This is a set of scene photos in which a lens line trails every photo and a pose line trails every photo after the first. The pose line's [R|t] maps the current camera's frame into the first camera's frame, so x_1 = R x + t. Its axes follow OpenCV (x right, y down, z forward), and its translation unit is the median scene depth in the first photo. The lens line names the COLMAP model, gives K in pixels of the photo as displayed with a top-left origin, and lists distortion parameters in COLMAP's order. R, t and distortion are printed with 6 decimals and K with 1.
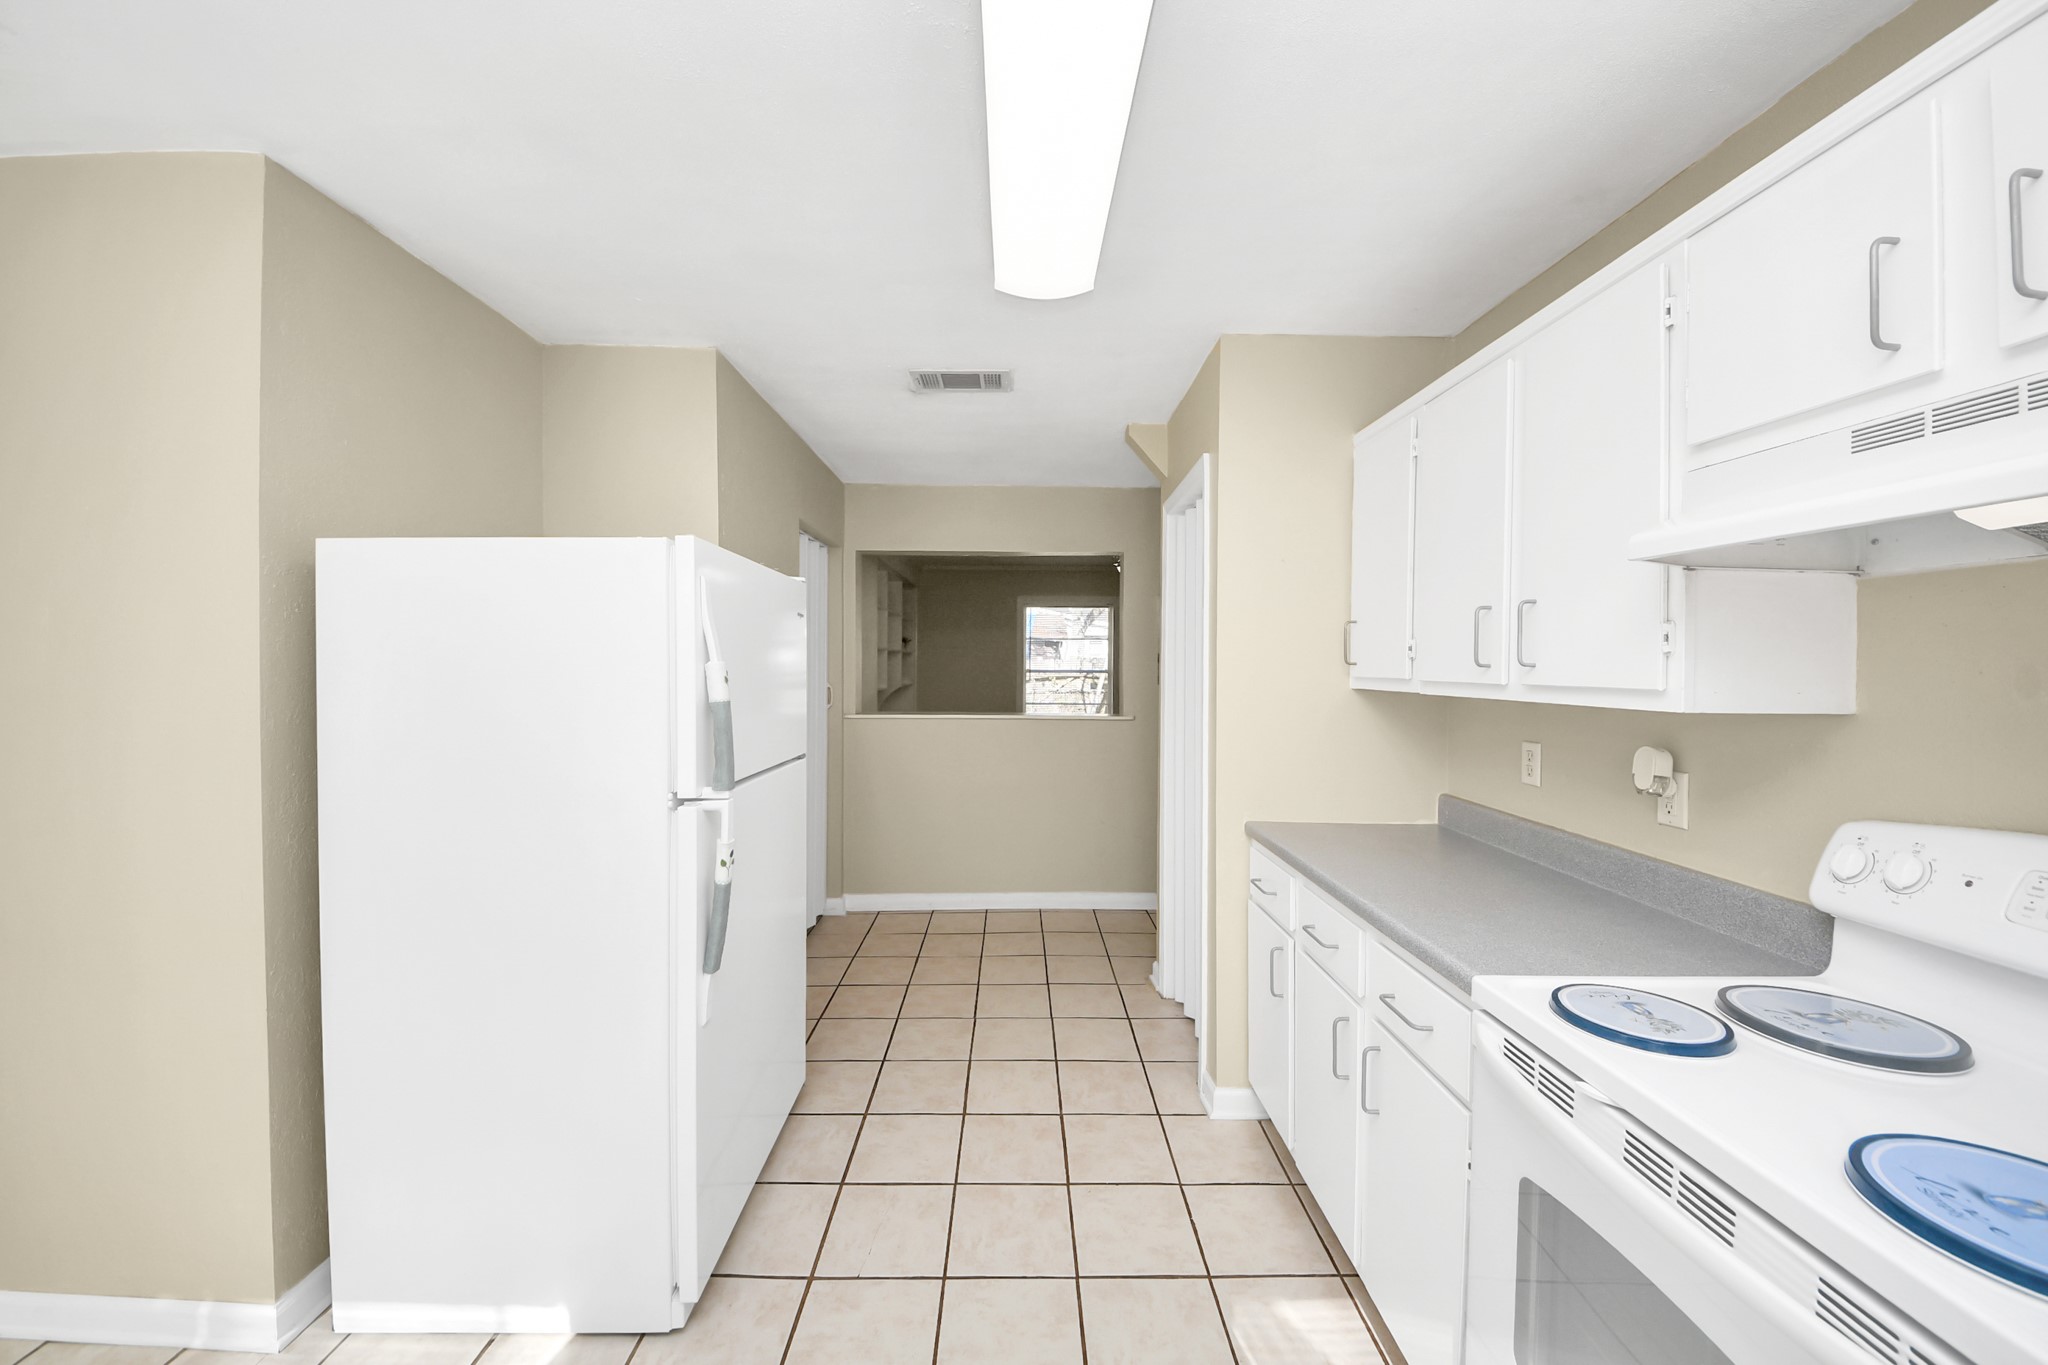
lens RADIAL K [[727.6, 0, 1075.5], [0, 727.6, 670.6], [0, 0, 1]] dist [0.024330, -0.022591]
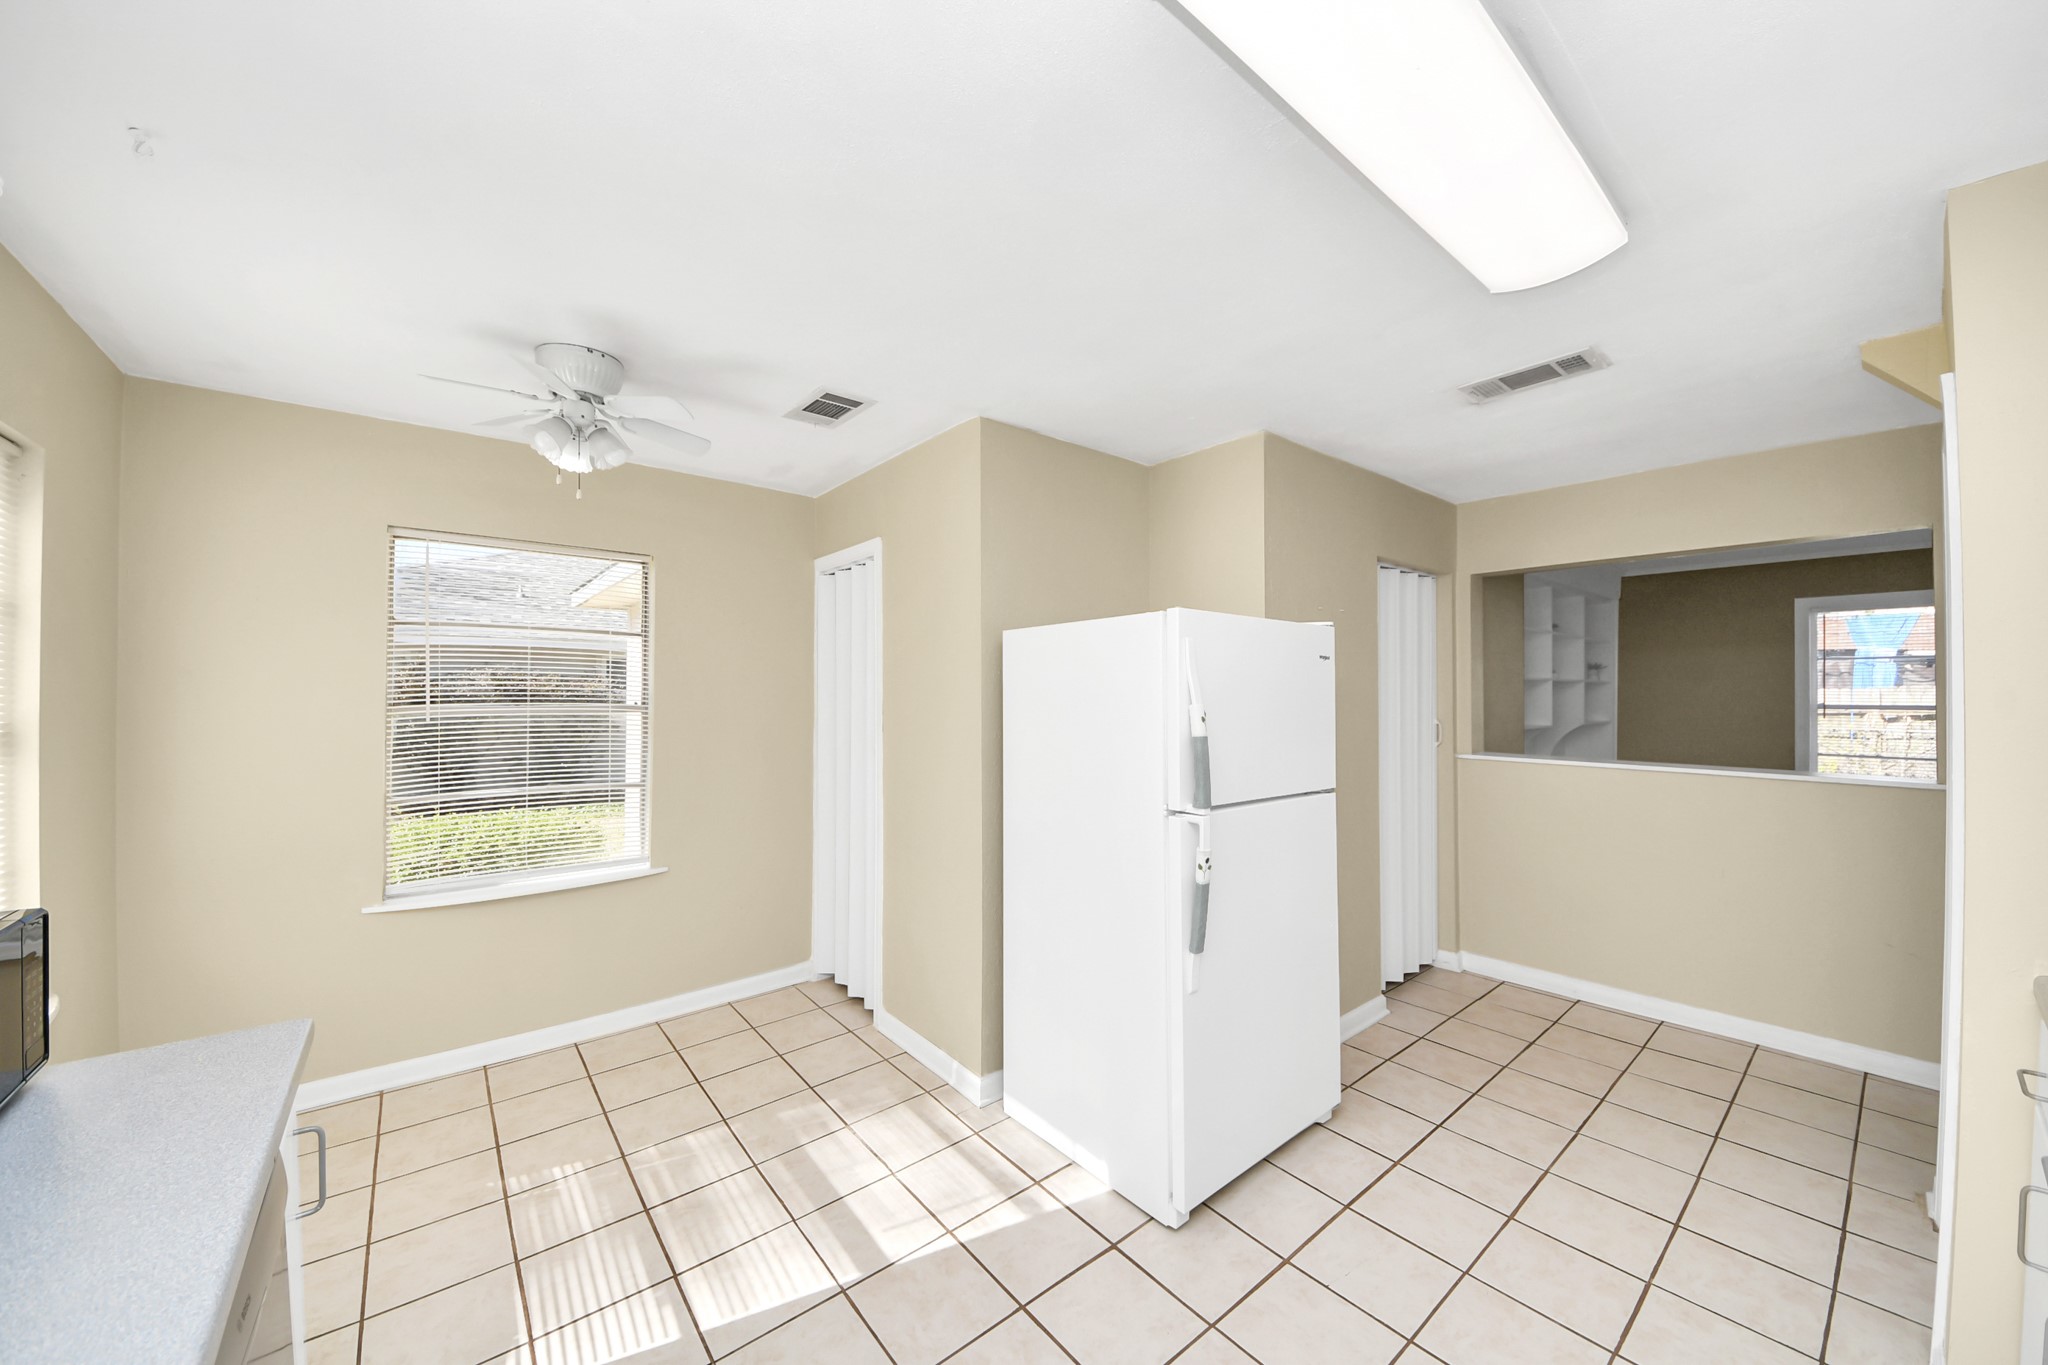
lens RADIAL K [[738.8, 0, 1024.0], [0, 738.8, 682.5], [0, 0, 1]] dist [0.001441, -0.010488]
pose [[0.607488, -0.018597, -0.794111, 0.180267], [-0.002827, 0.999669, -0.025573, -0.009556], [0.794324, 0.017781, 0.607234, -0.005667]]
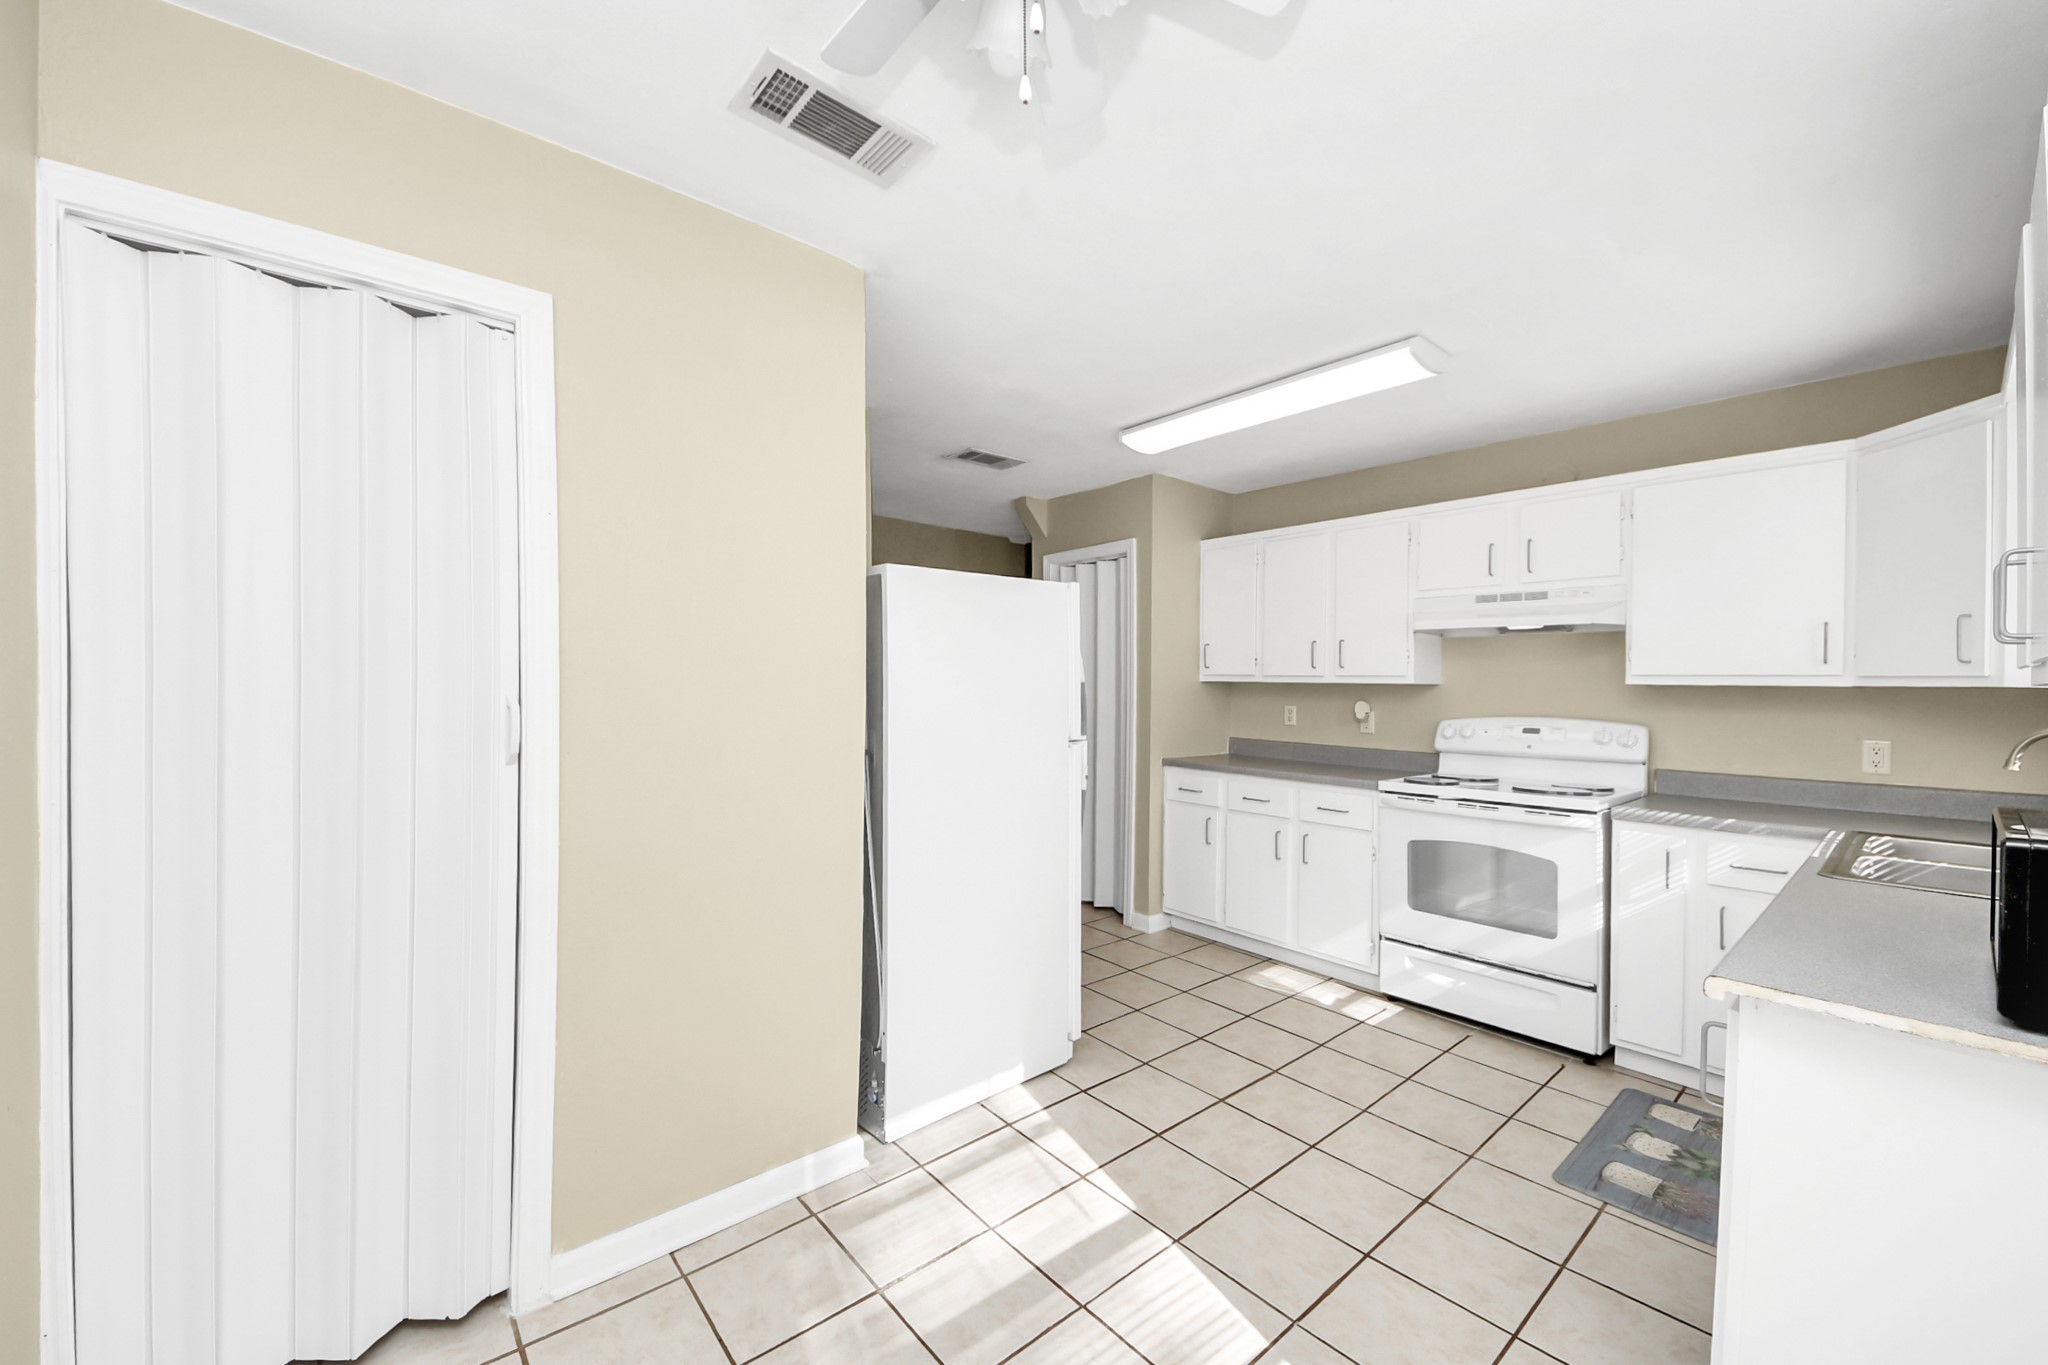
lens RADIAL K [[777.5, 0, 1012.5], [0, 777.5, 684.4], [0, 0, 1]] dist [0.026530, -0.021852]
pose [[0.774971, 0.001117, 0.631996, -1.402930], [-0.000432, 0.999999, -0.001238, 0.041170], [-0.631997, 0.000686, 0.774971, -0.226753]]
